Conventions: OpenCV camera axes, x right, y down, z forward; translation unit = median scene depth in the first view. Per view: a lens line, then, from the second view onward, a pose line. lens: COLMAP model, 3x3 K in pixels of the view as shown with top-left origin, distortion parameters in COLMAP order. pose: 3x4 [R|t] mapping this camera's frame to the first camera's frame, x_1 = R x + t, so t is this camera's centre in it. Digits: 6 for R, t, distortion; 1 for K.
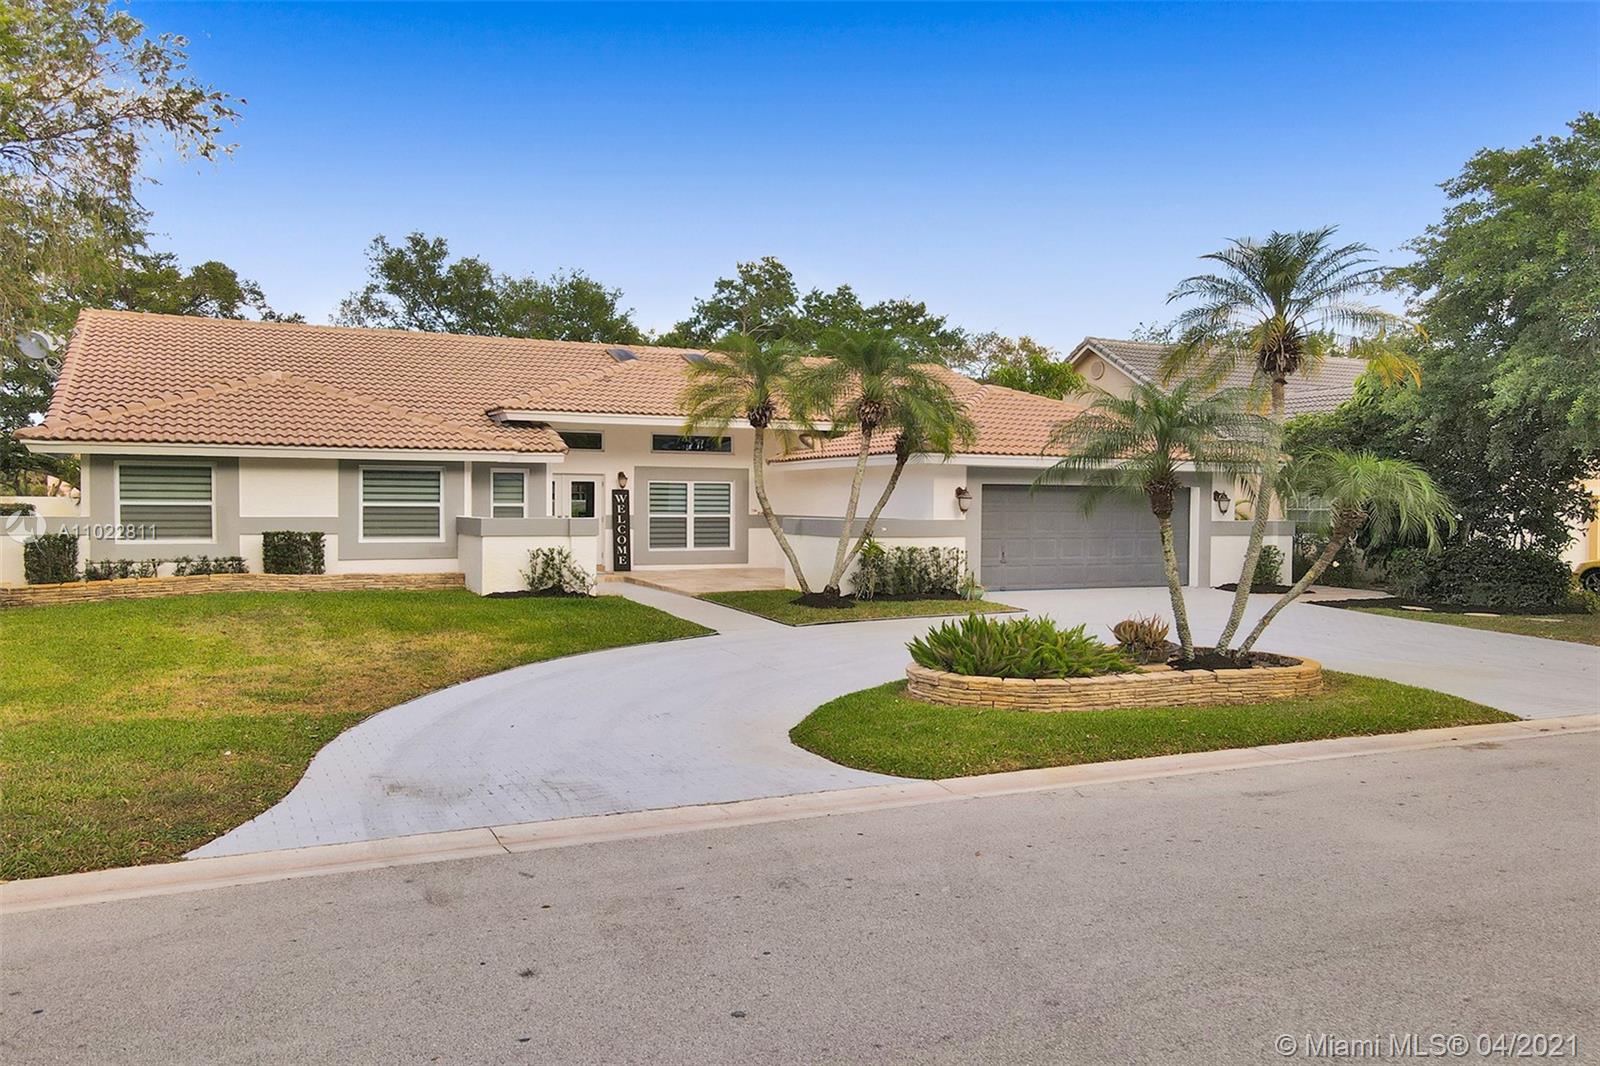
lens RADIAL K [[1213.6, 0, 800.0], [0, 1213.6, 533.0], [0, 0, 1]] dist [0.026235, 0.011858]
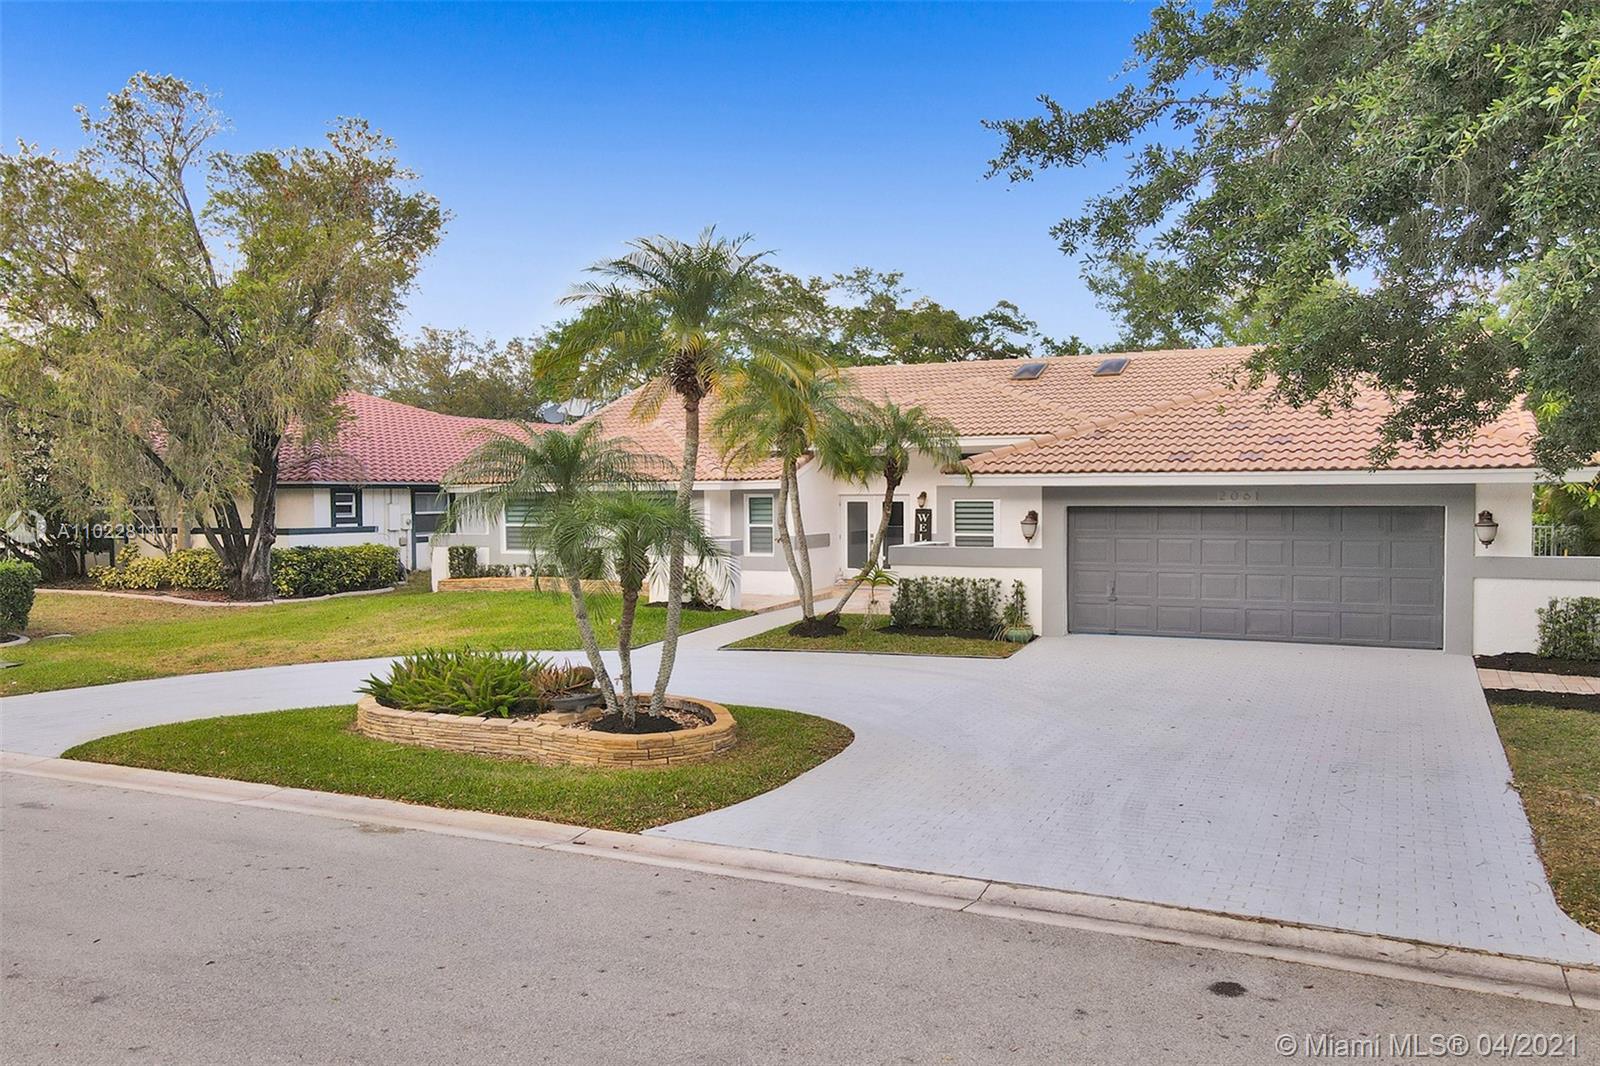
lens RADIAL K [[1213.6, 0, 800.0], [0, 1213.6, 533.0], [0, 0, 1]] dist [0.026235, 0.011858]
pose [[0.632150, 0.013504, -0.774728, 0.738801], [-0.010571, 0.999905, 0.008804, -0.029516], [0.774774, 0.002624, 0.632233, 0.338974]]
